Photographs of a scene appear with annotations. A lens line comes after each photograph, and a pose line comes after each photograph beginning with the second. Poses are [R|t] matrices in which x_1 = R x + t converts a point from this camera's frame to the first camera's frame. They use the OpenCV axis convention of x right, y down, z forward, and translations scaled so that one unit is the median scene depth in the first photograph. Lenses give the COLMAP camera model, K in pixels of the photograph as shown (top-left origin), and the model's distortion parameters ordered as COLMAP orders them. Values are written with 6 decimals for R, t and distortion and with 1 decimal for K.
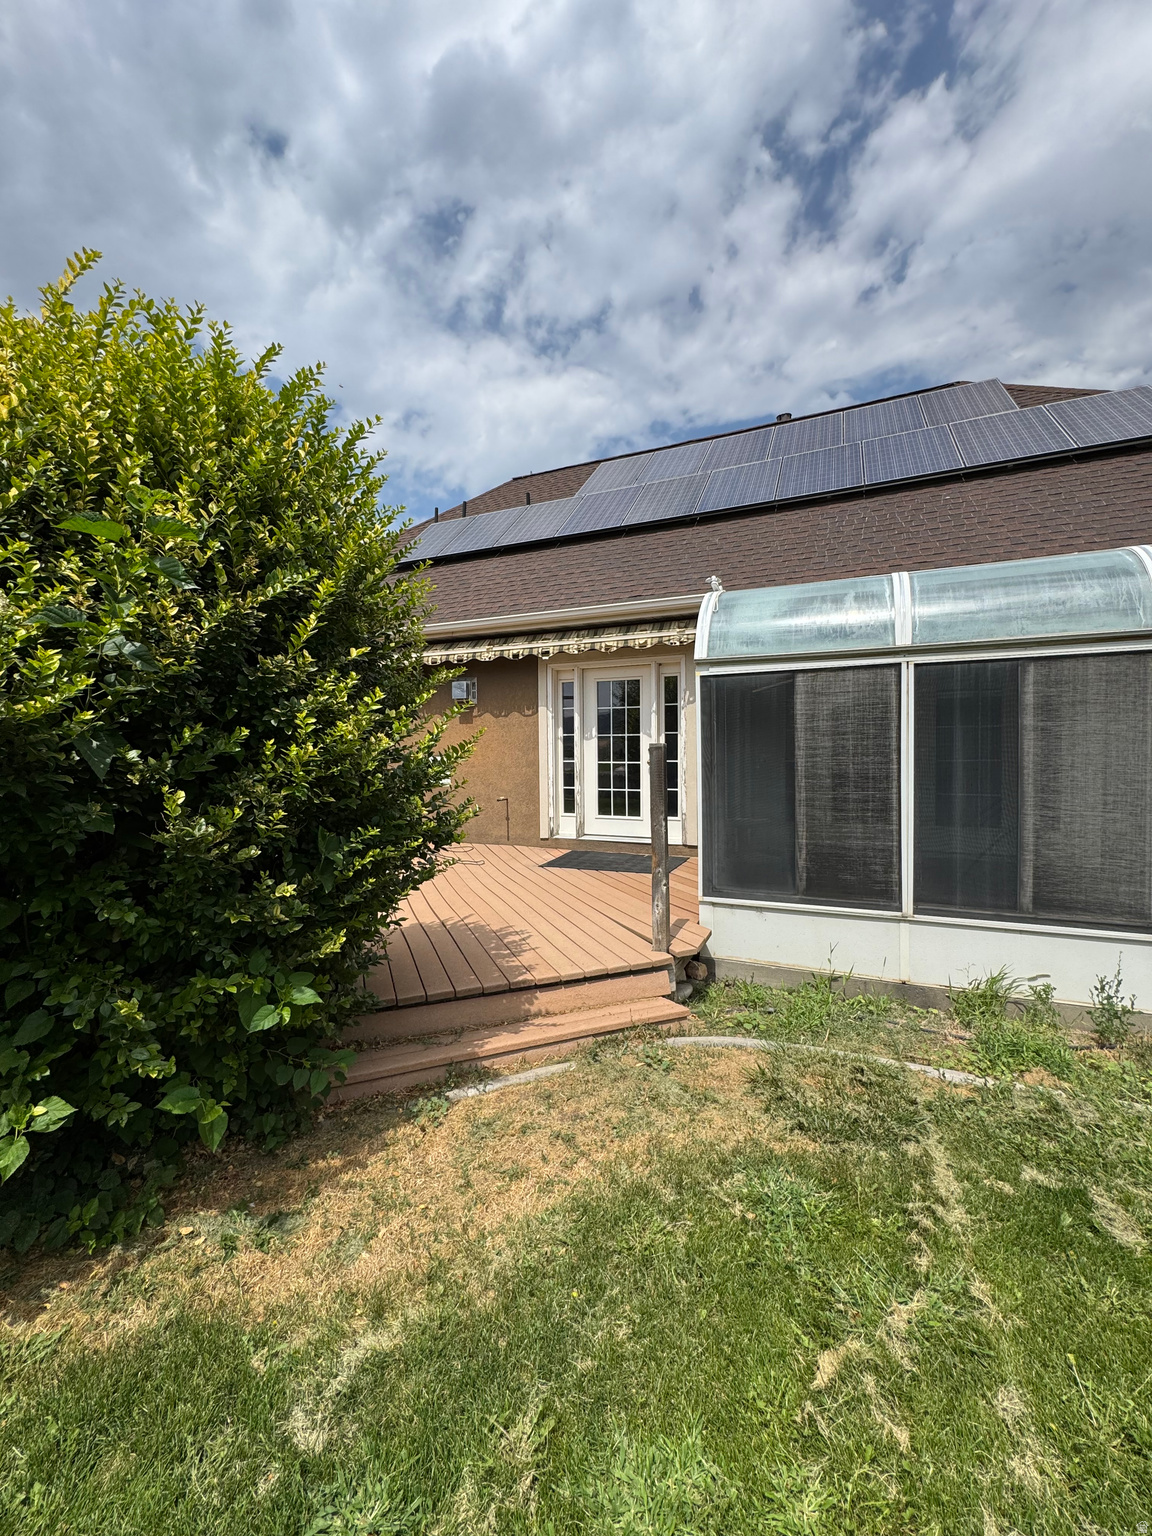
lens RADIAL K [[617.3, 0, 569.7], [0, 617.3, 770.7], [0, 0, 1]] dist [0.003105, 0.000058]
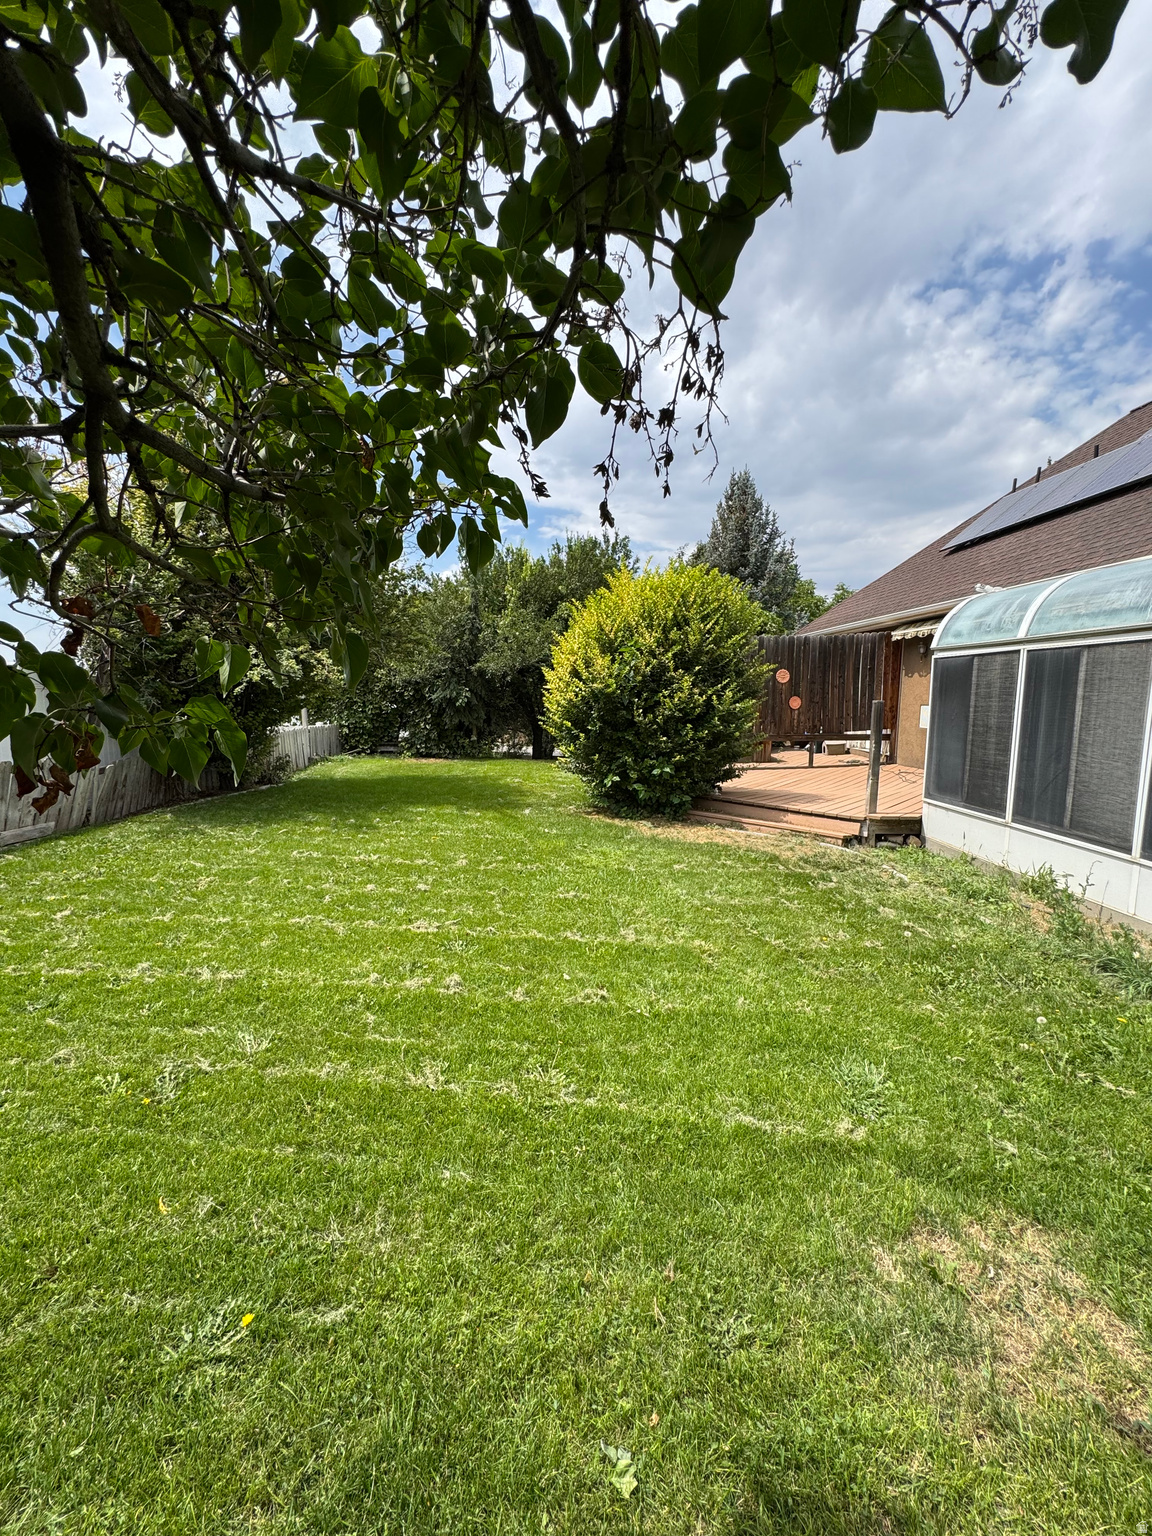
lens RADIAL K [[617.3, 0, 577.3], [0, 617.3, 763.4], [0, 0, 1]] dist [0.003105, 0.000058]
pose [[0.438357, 0.120179, -0.890730, 1.395435], [-0.045722, 0.992719, 0.111438, -0.023036], [0.897637, -0.008124, 0.440661, -0.569994]]
